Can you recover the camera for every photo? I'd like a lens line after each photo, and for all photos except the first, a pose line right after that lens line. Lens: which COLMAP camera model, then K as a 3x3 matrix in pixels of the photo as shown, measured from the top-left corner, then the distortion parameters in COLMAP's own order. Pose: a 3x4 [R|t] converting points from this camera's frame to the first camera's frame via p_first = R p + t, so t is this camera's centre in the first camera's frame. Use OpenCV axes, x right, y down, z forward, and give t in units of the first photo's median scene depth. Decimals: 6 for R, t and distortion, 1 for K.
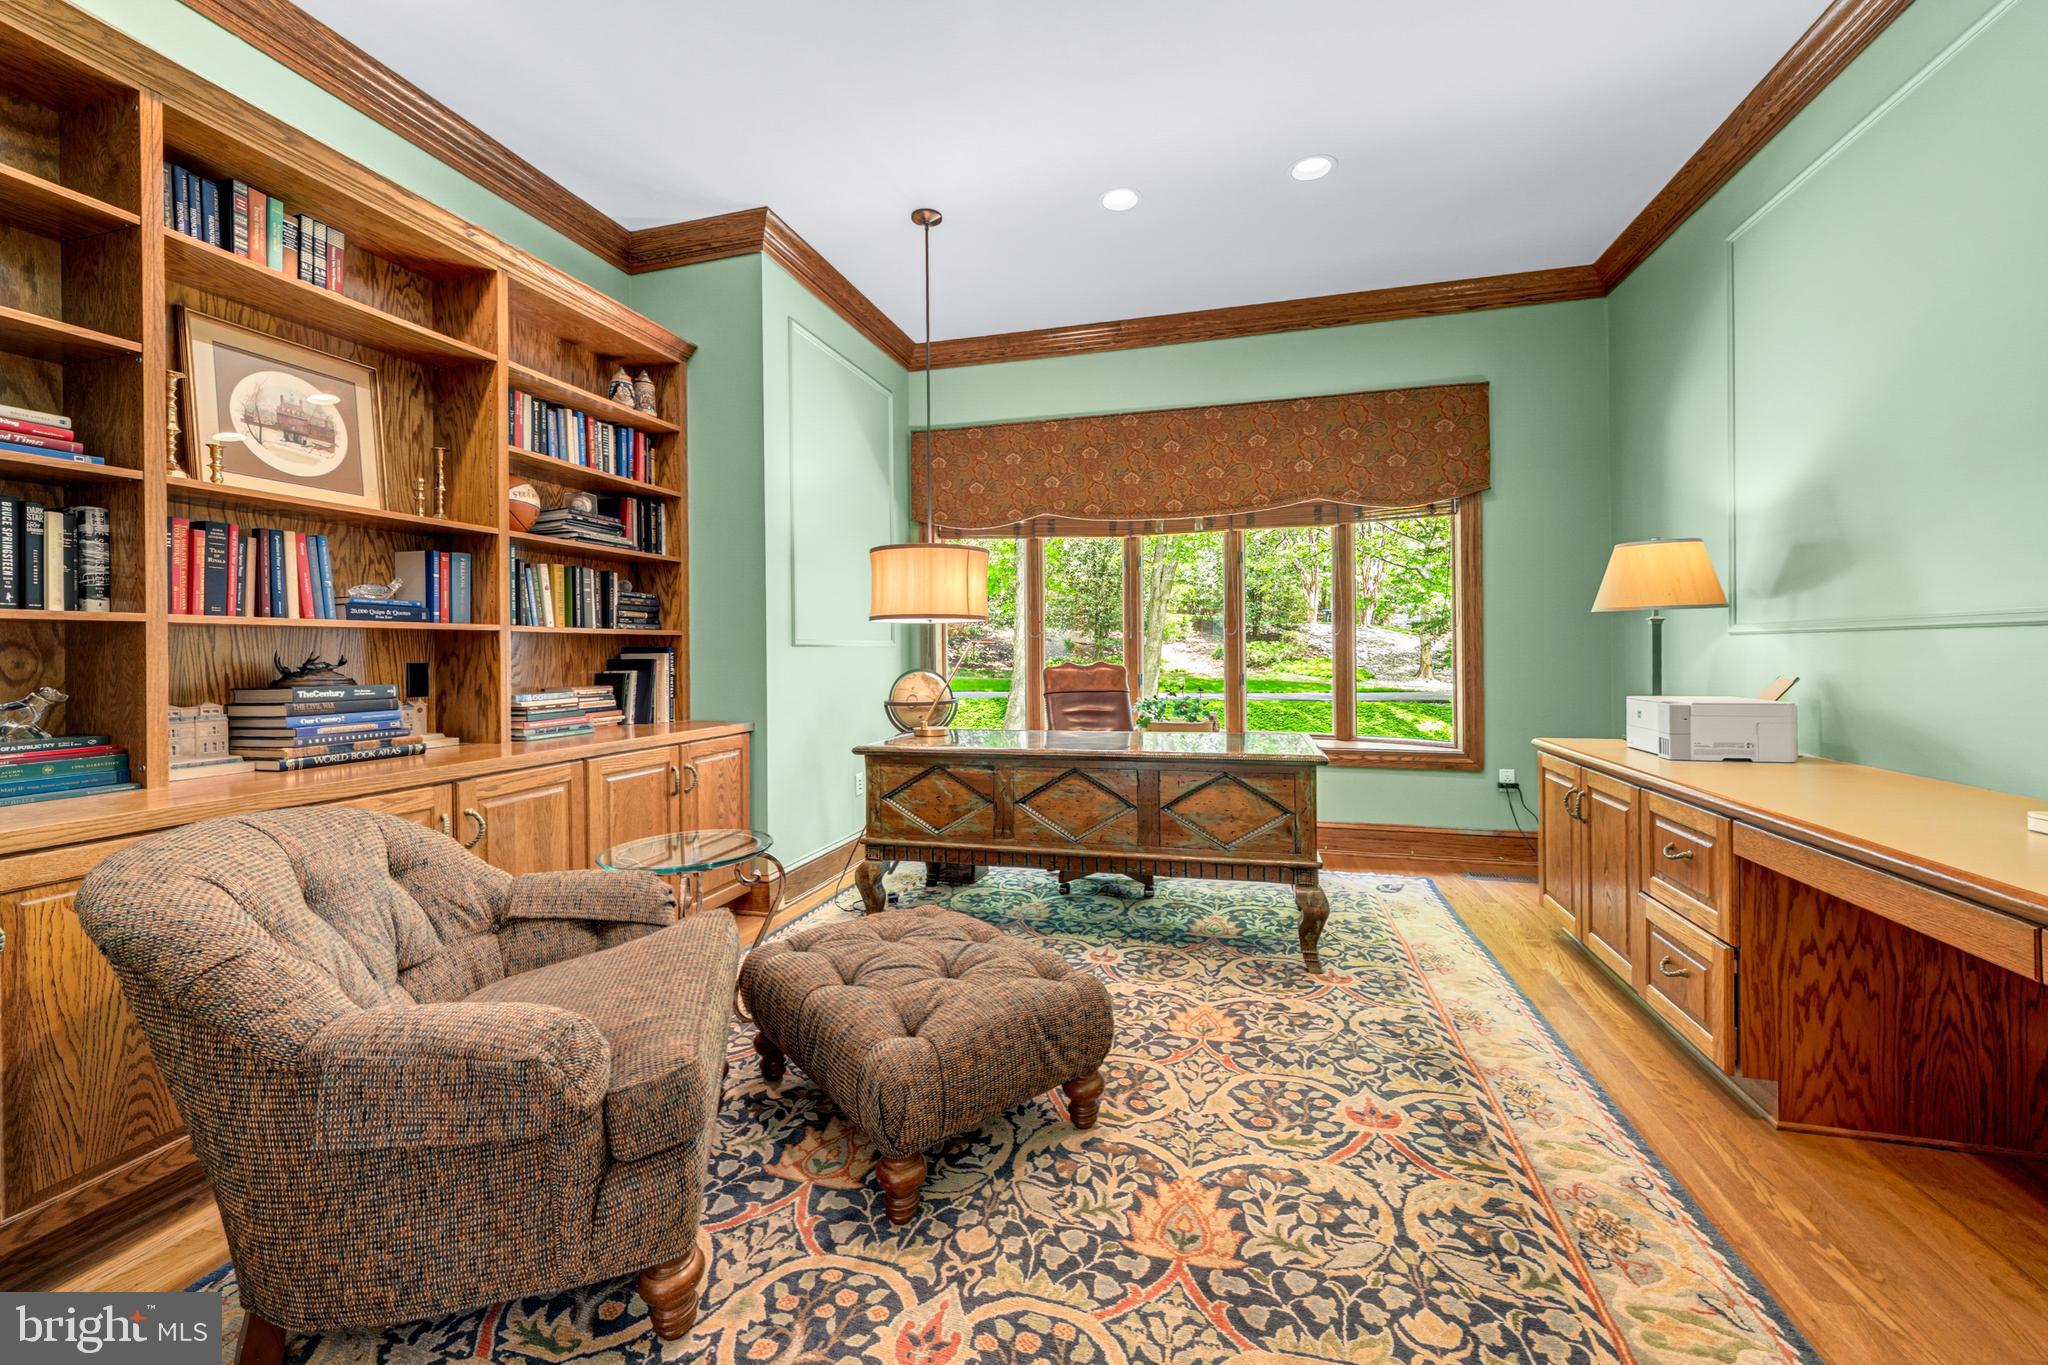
lens RADIAL K [[810.0, 0, 1011.2], [0, 810.0, 654.0], [0, 0, 1]] dist [-0.000850, -0.000311]
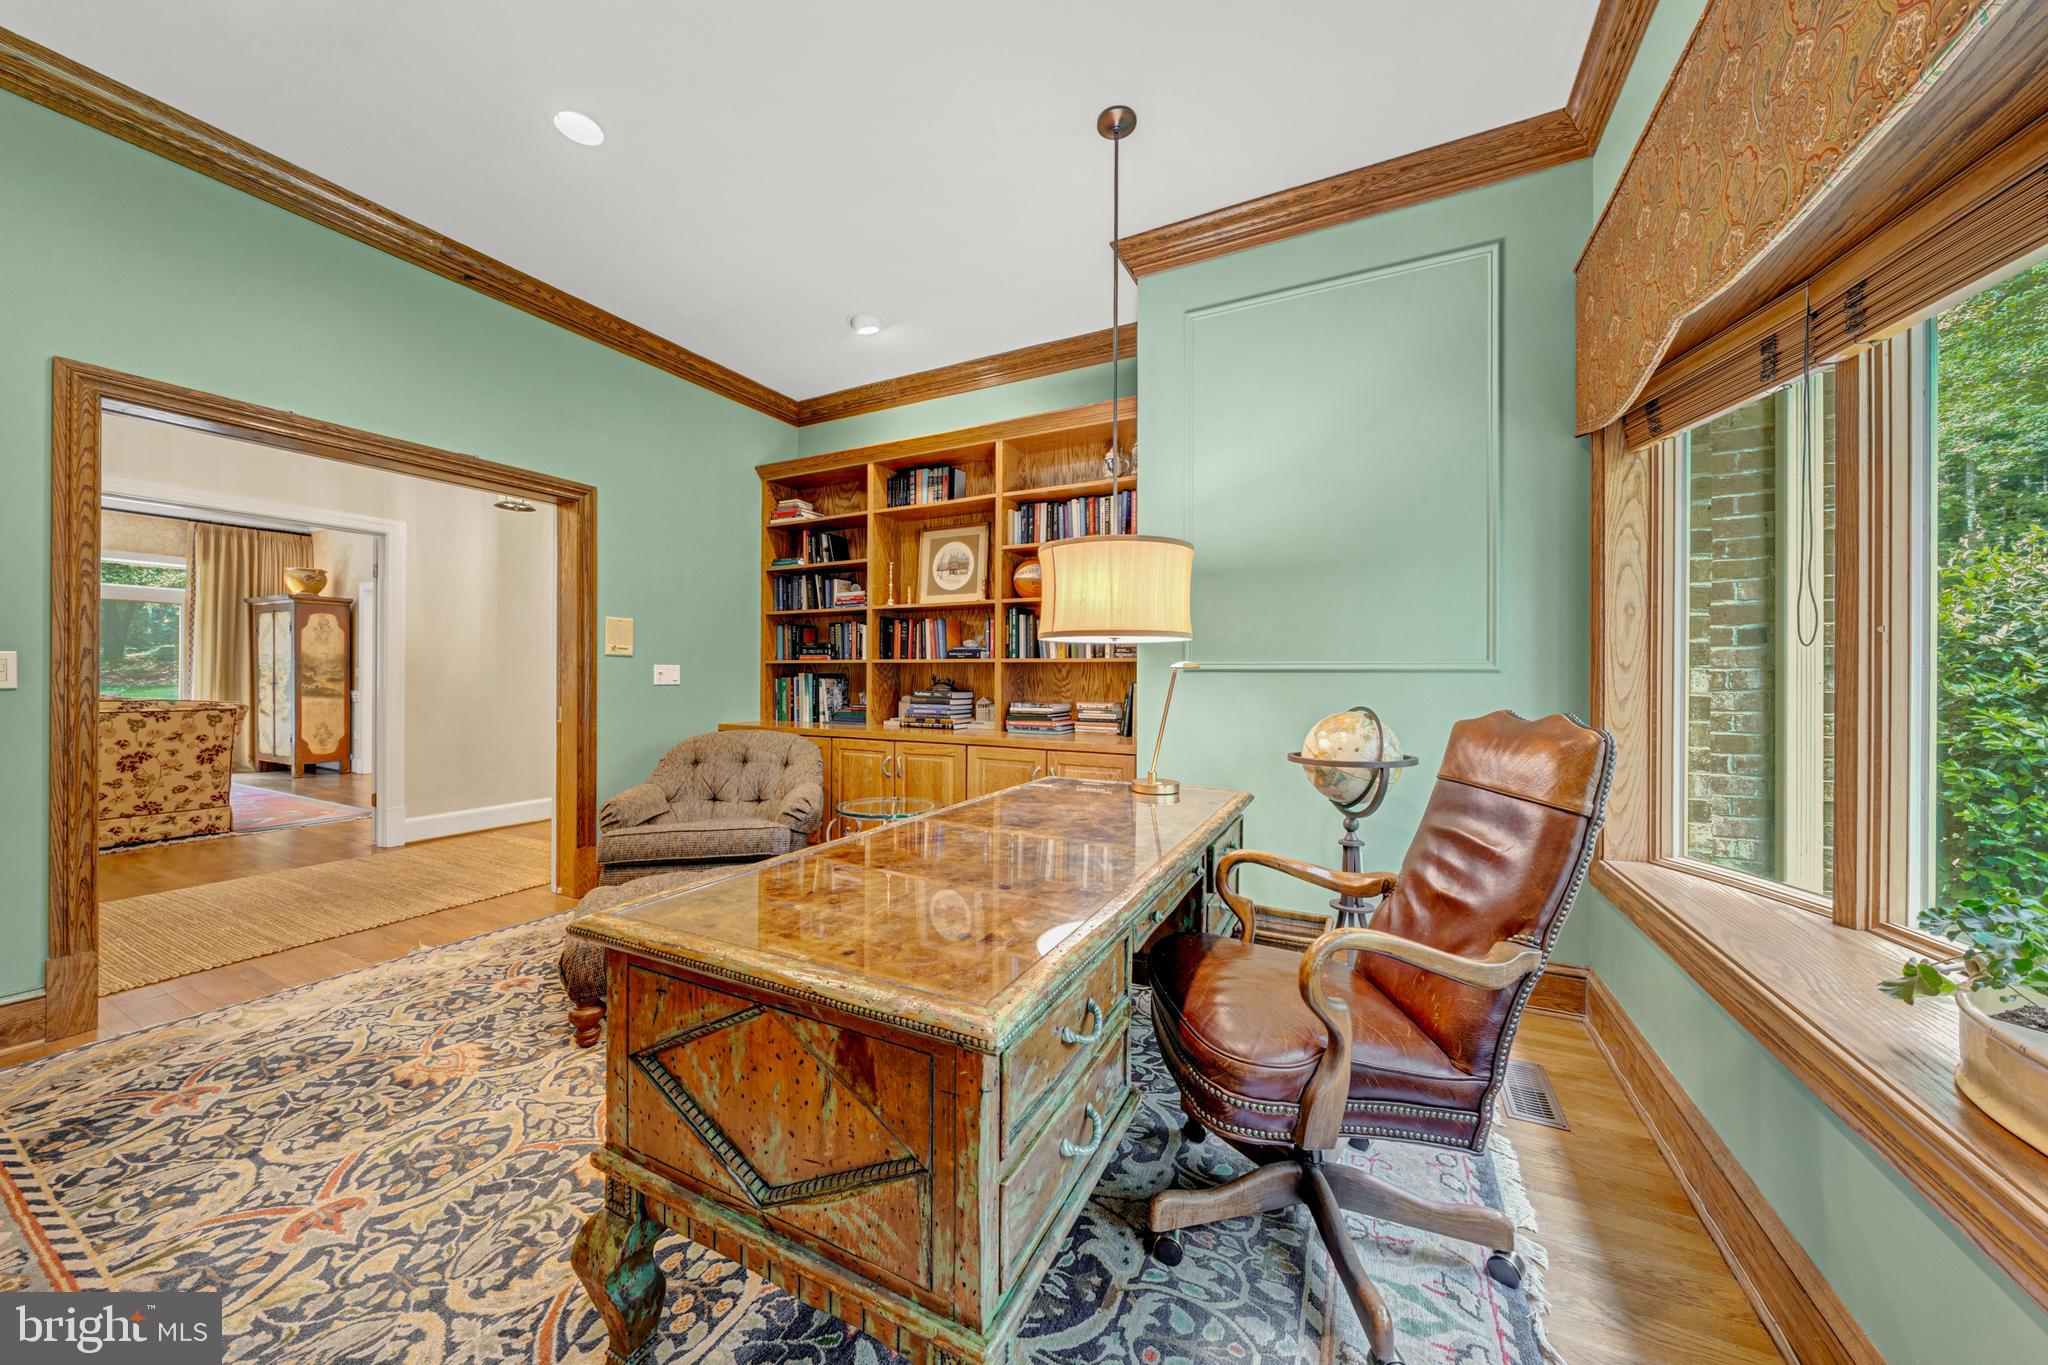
lens RADIAL K [[696.6, 0, 1021.2], [0, 696.6, 670.7], [0, 0, 1]] dist [0.003442, 0.000447]
pose [[-0.199839, 0.002127, -0.979826, 0.981227], [-0.004442, 0.999985, 0.003077, -0.020852], [0.979819, 0.004967, -0.199827, 1.784462]]
